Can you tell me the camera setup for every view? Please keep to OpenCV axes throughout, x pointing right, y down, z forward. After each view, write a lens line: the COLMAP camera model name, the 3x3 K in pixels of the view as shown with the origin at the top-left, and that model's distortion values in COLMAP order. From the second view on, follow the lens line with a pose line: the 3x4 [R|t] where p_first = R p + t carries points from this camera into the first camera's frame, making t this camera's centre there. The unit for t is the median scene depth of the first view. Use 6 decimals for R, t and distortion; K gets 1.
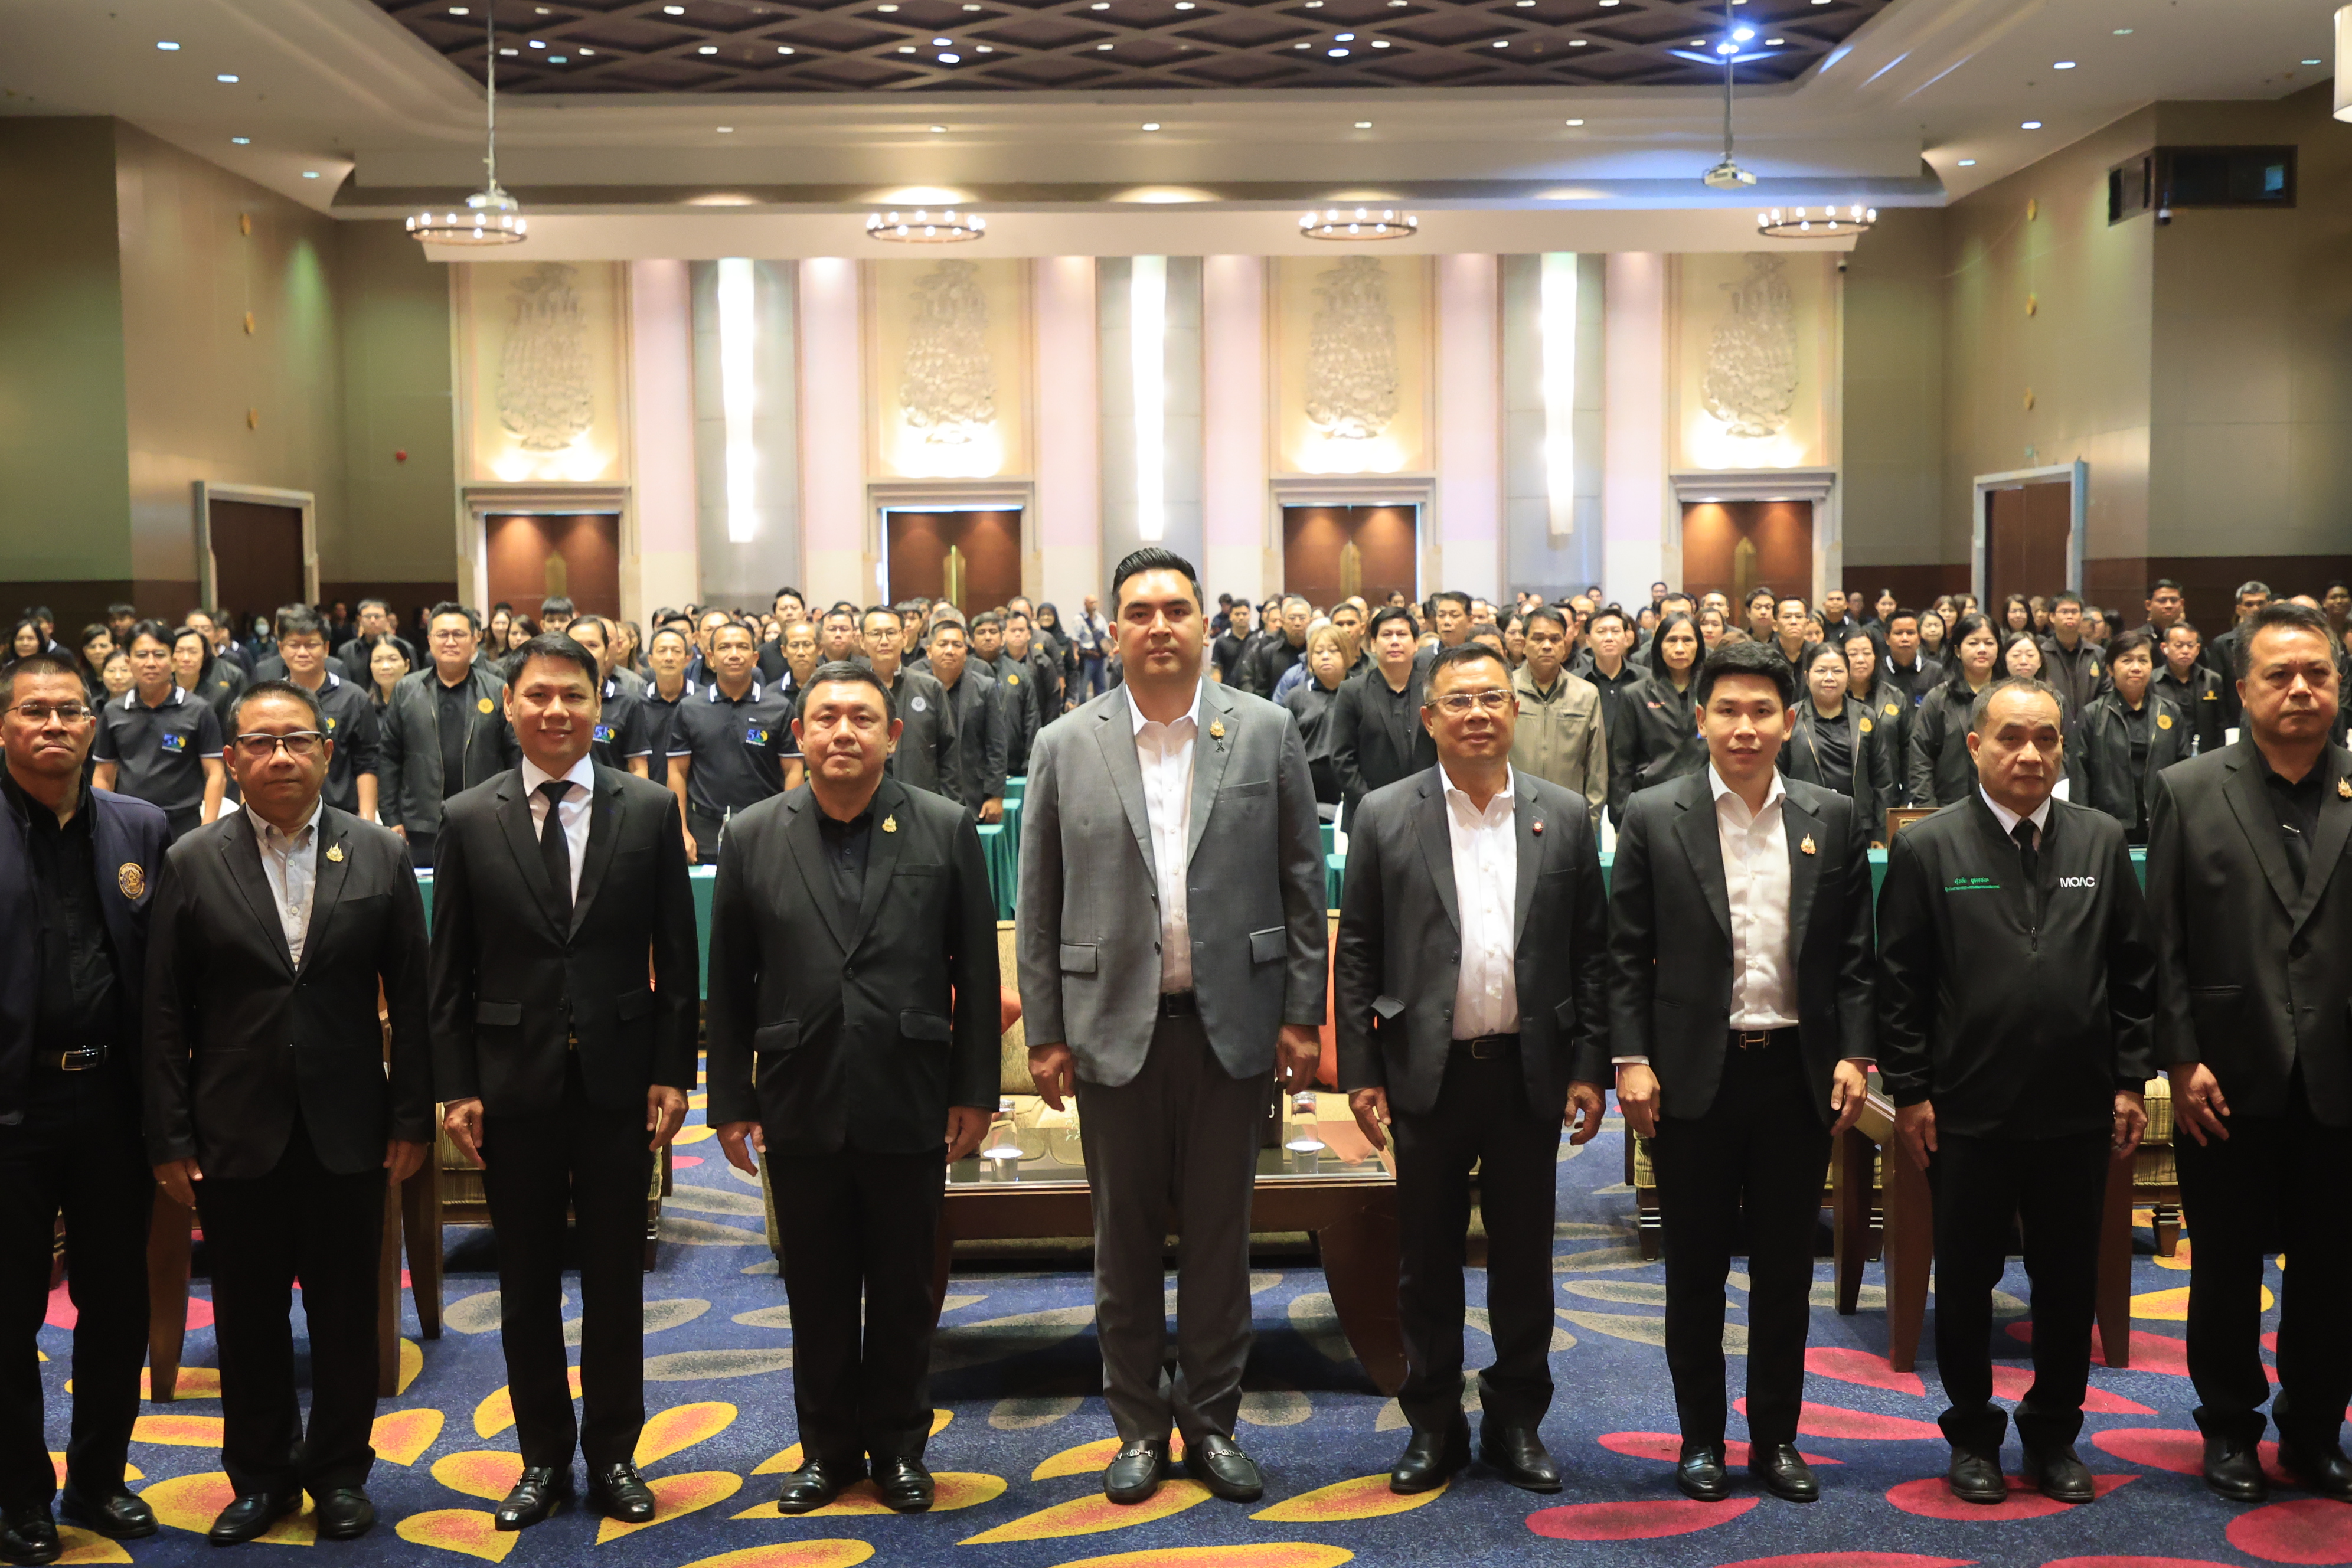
lens RADIAL K [[2783.6, 0, 1181.8], [0, 2783.6, 801.0], [0, 0, 1]] dist [0.028302, -0.021299]
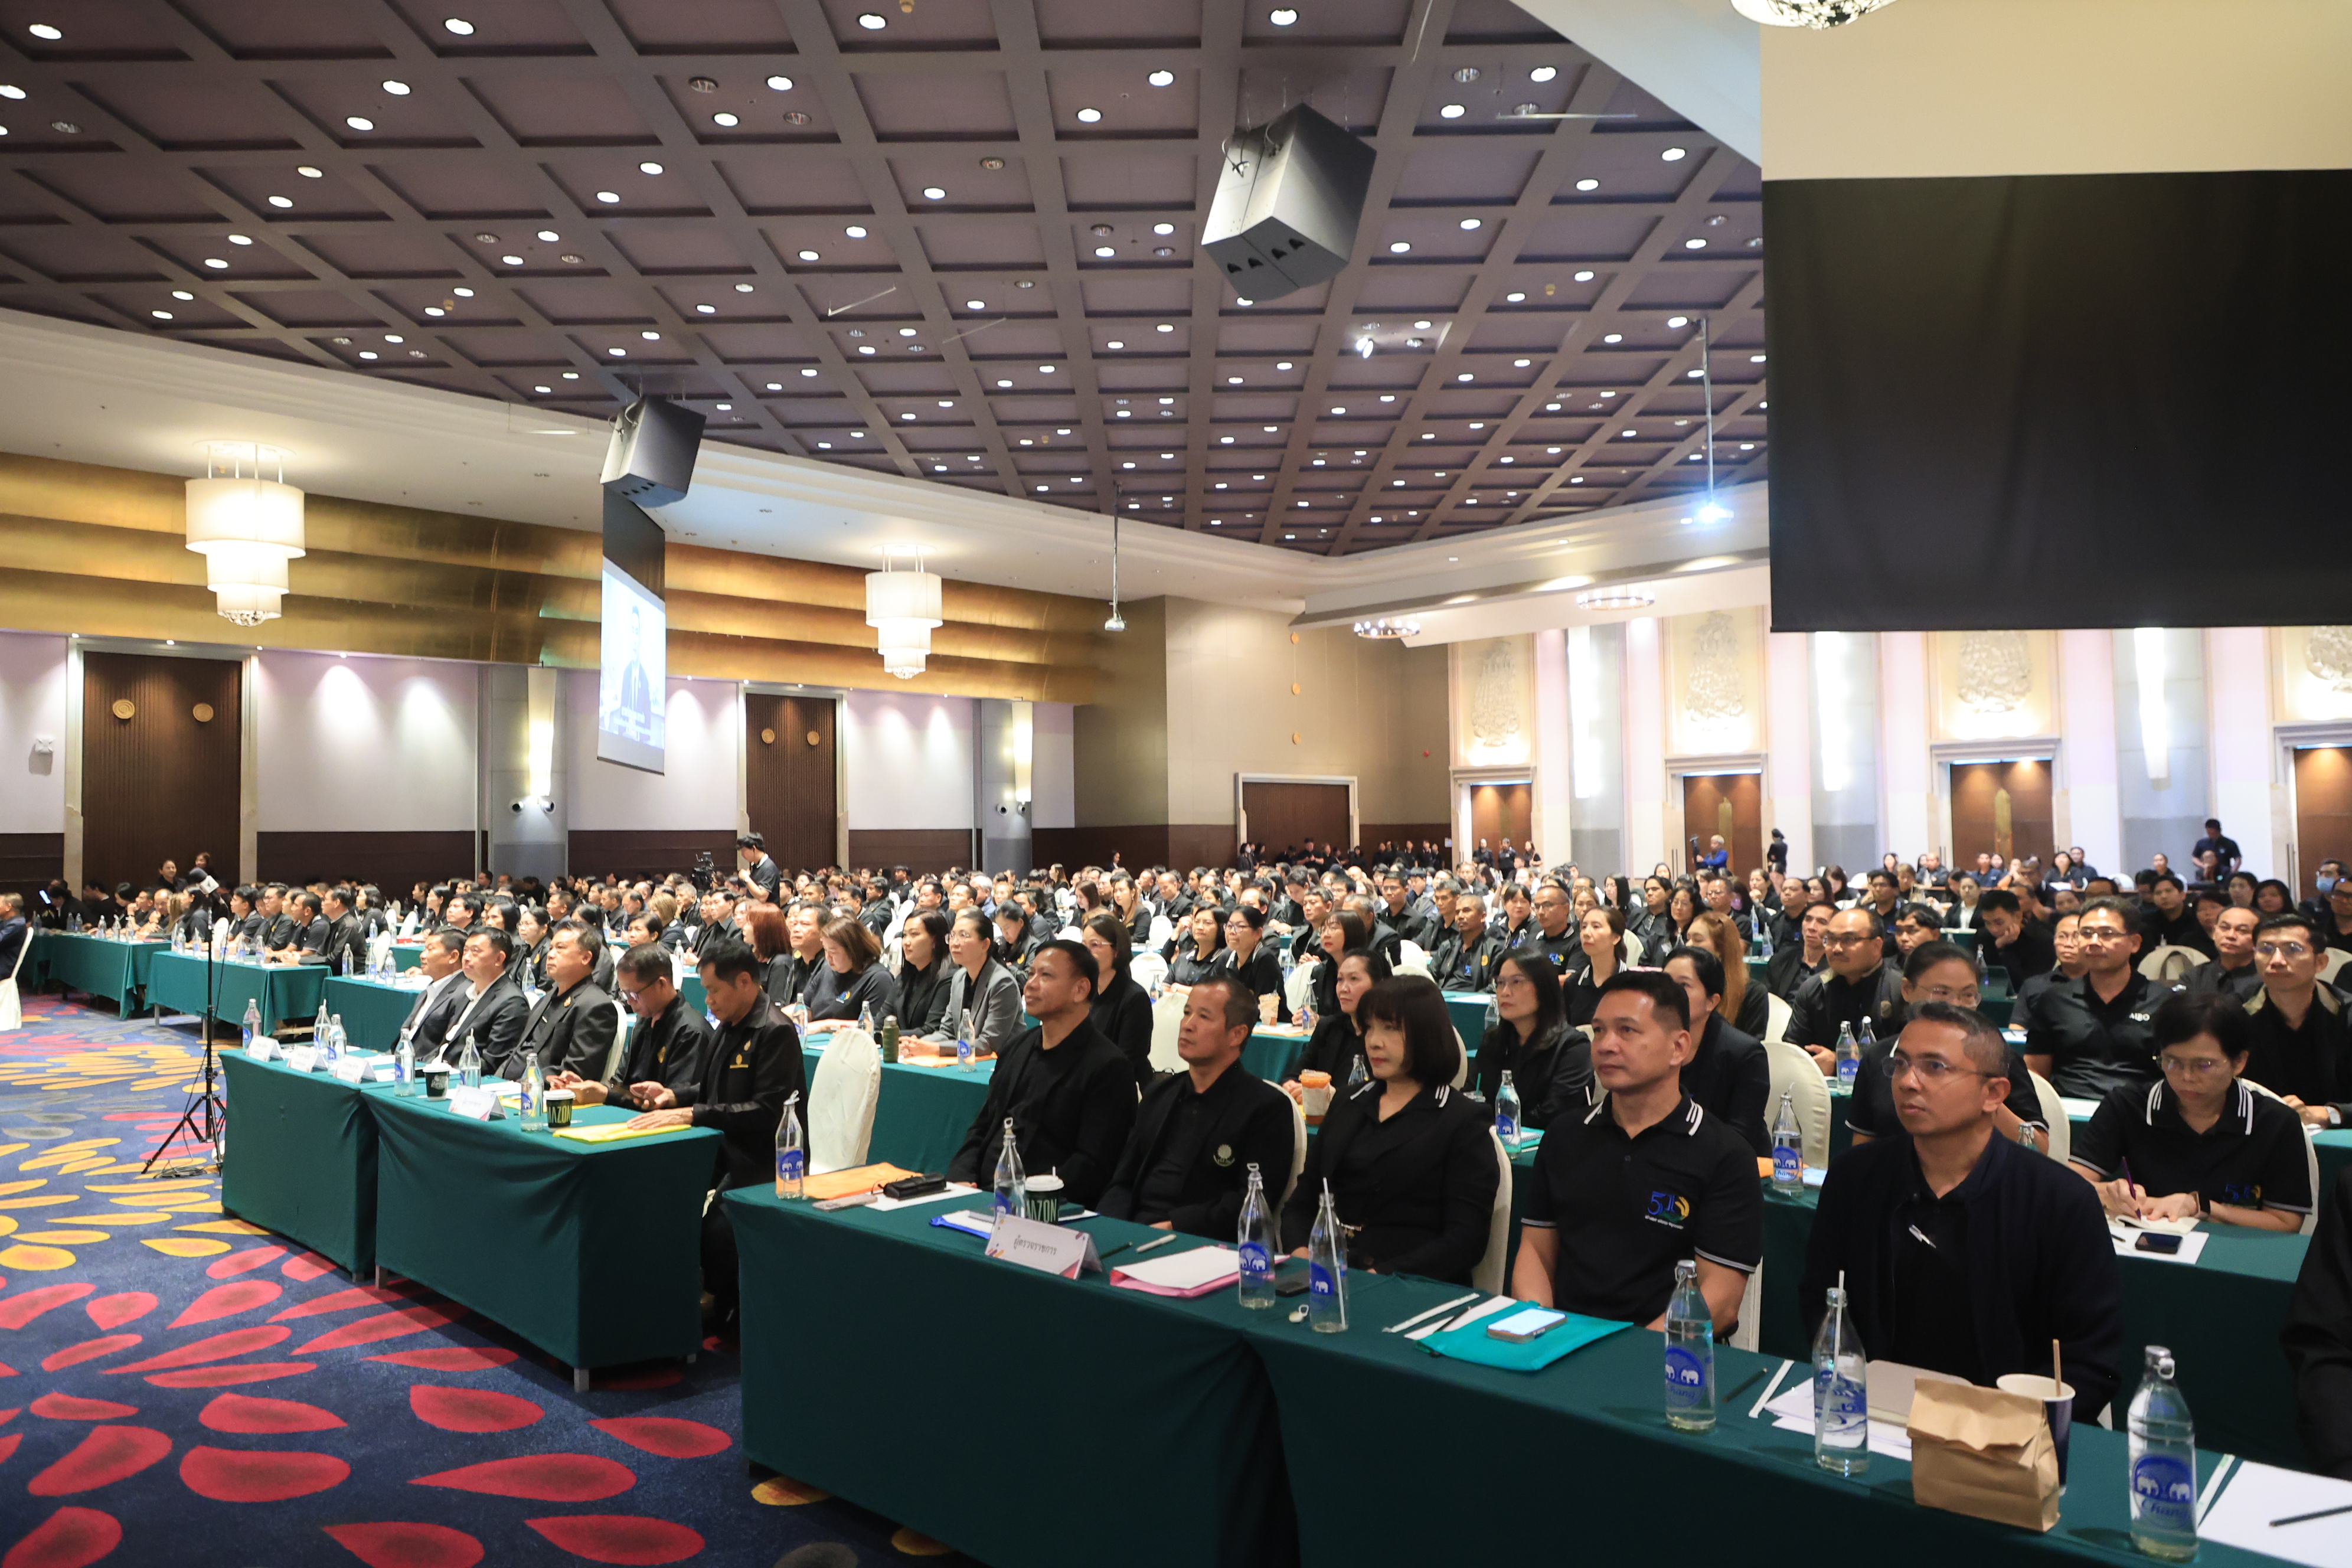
lens RADIAL K [[1570.5, 0, 1169.7], [0, 1570.5, 774.2], [0, 0, 1]] dist [0.000081, 0.003689]
pose [[0.701900, -0.031570, -0.711576, 0.414449], [-0.046326, 0.994879, -0.089835, -0.015046], [0.710768, 0.096020, 0.696843, 0.224737]]
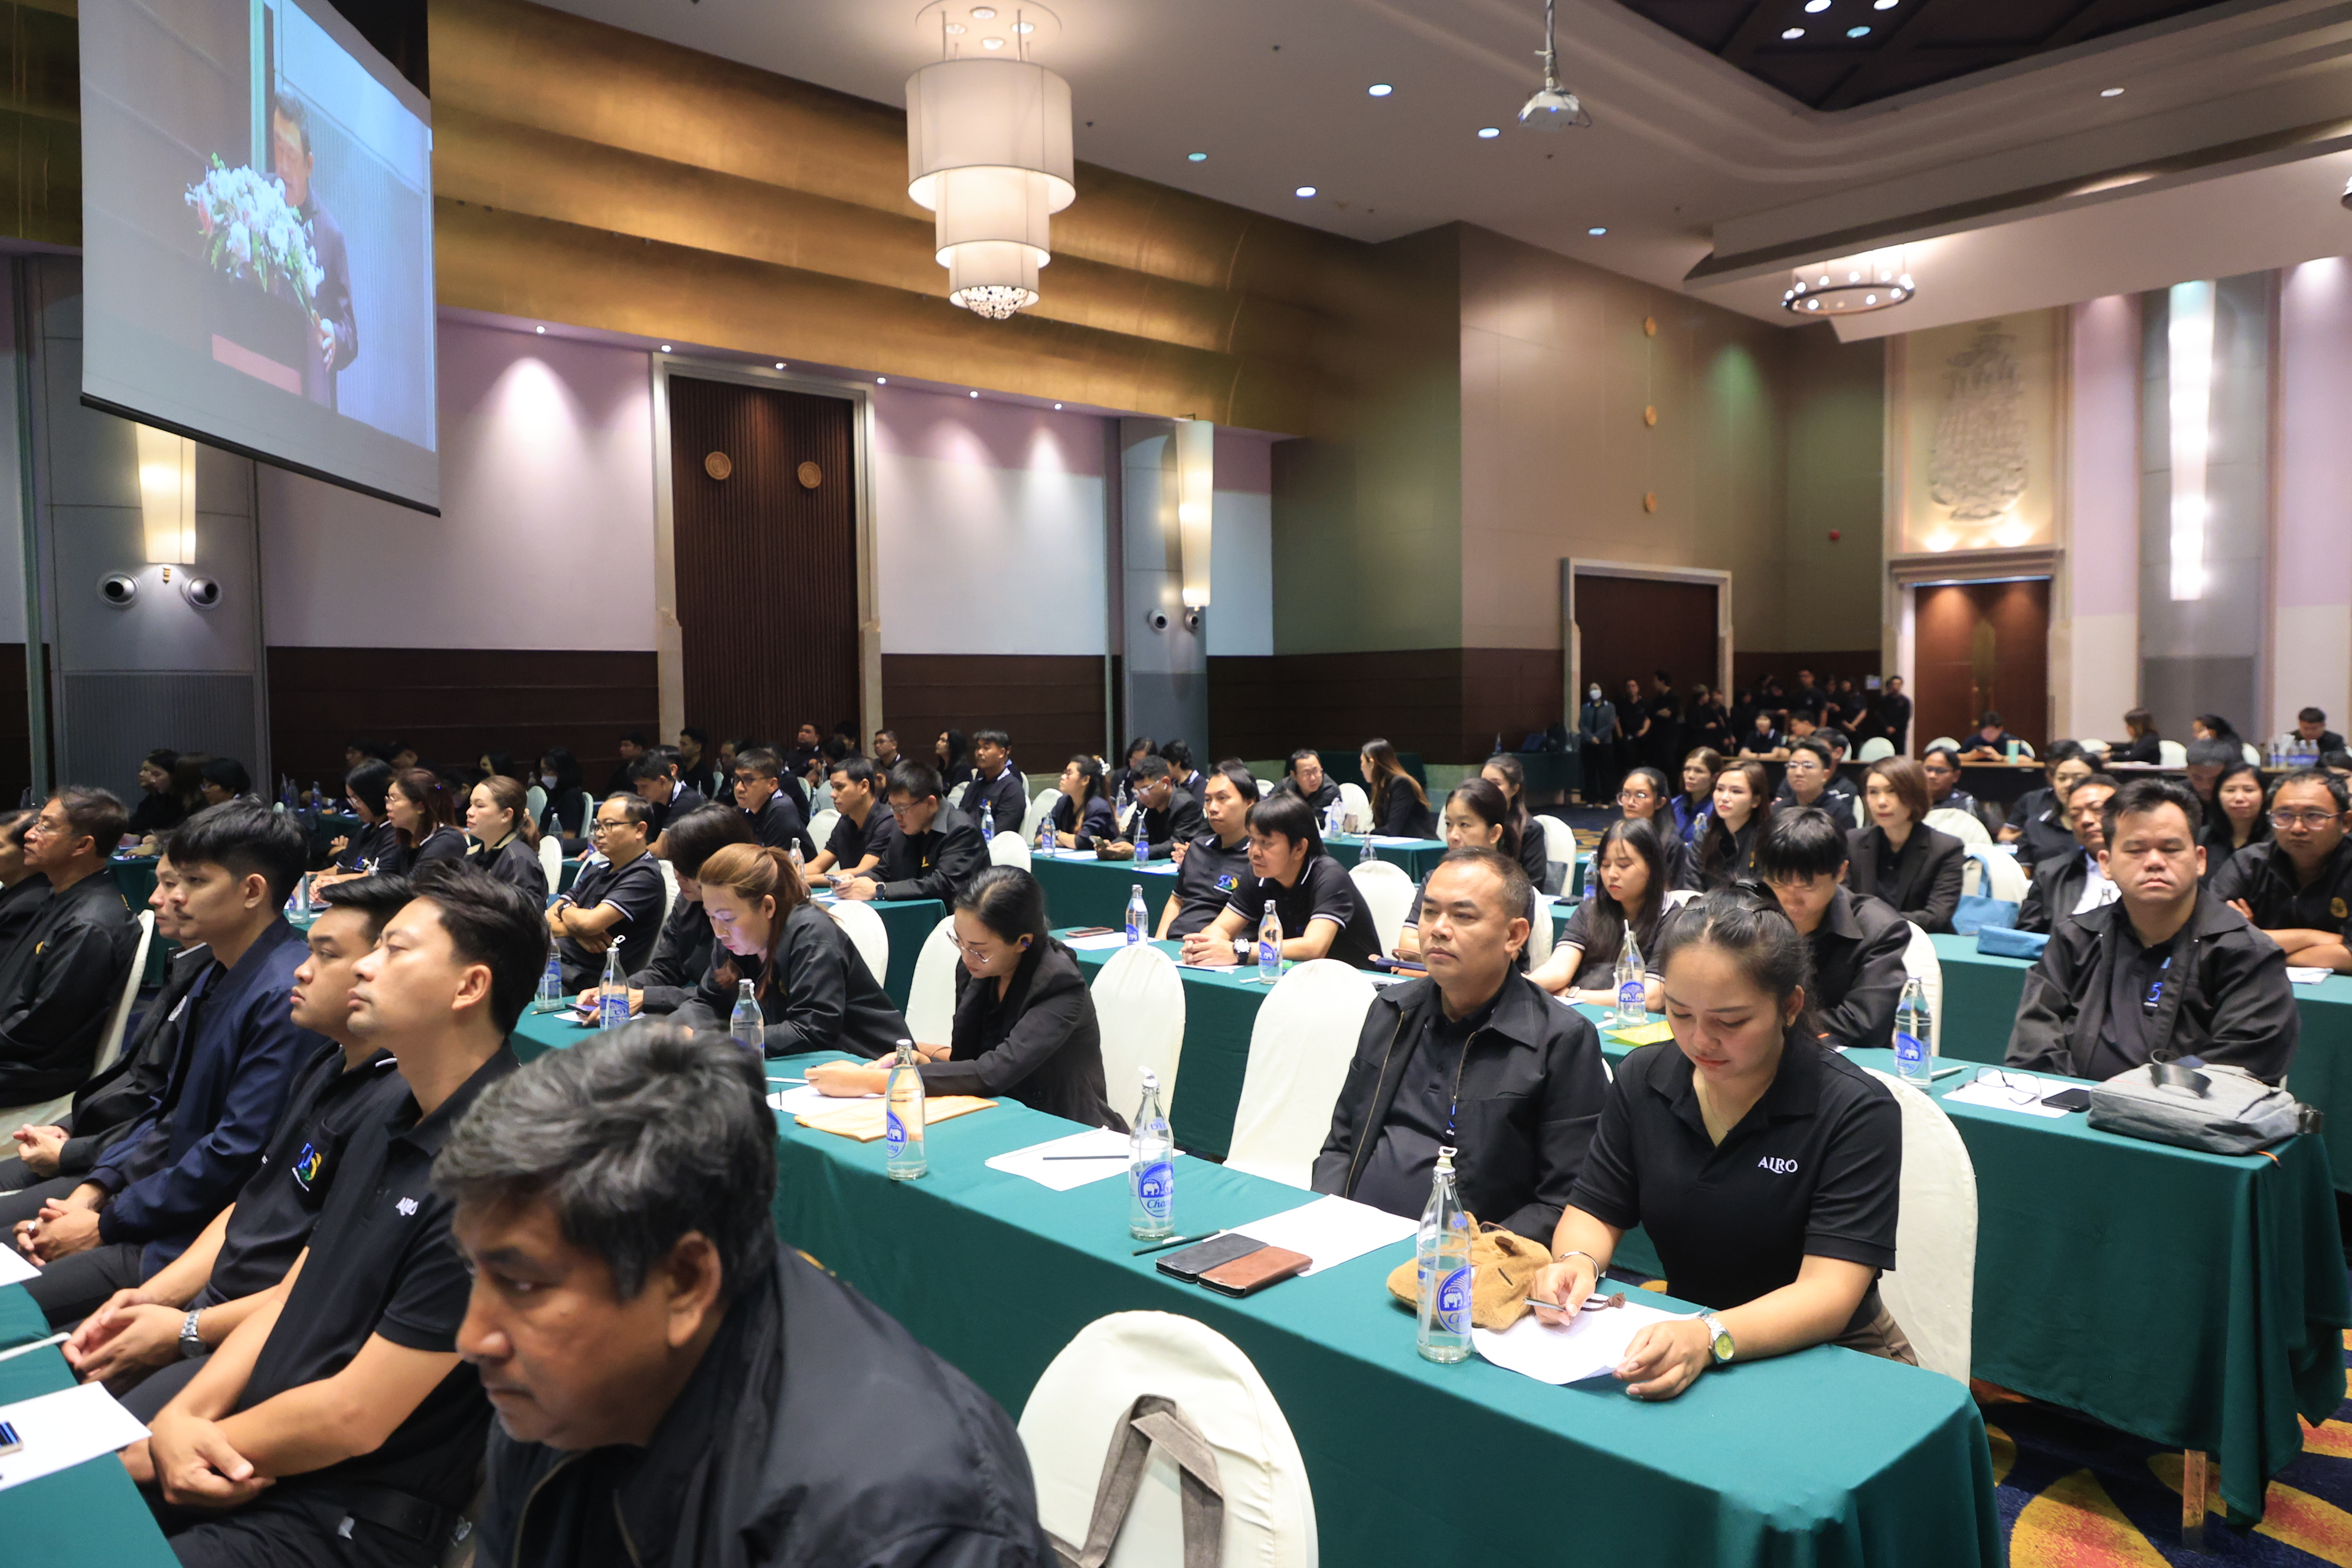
lens RADIAL K [[1570.5, 0, 1169.7], [0, 1570.5, 774.2], [0, 0, 1]] dist [0.000081, 0.003689]
pose [[0.678726, 0.036818, -0.733468, -0.003329], [-0.047339, 0.998859, 0.006334, -0.028413], [0.732864, 0.030423, 0.679695, 0.503745]]
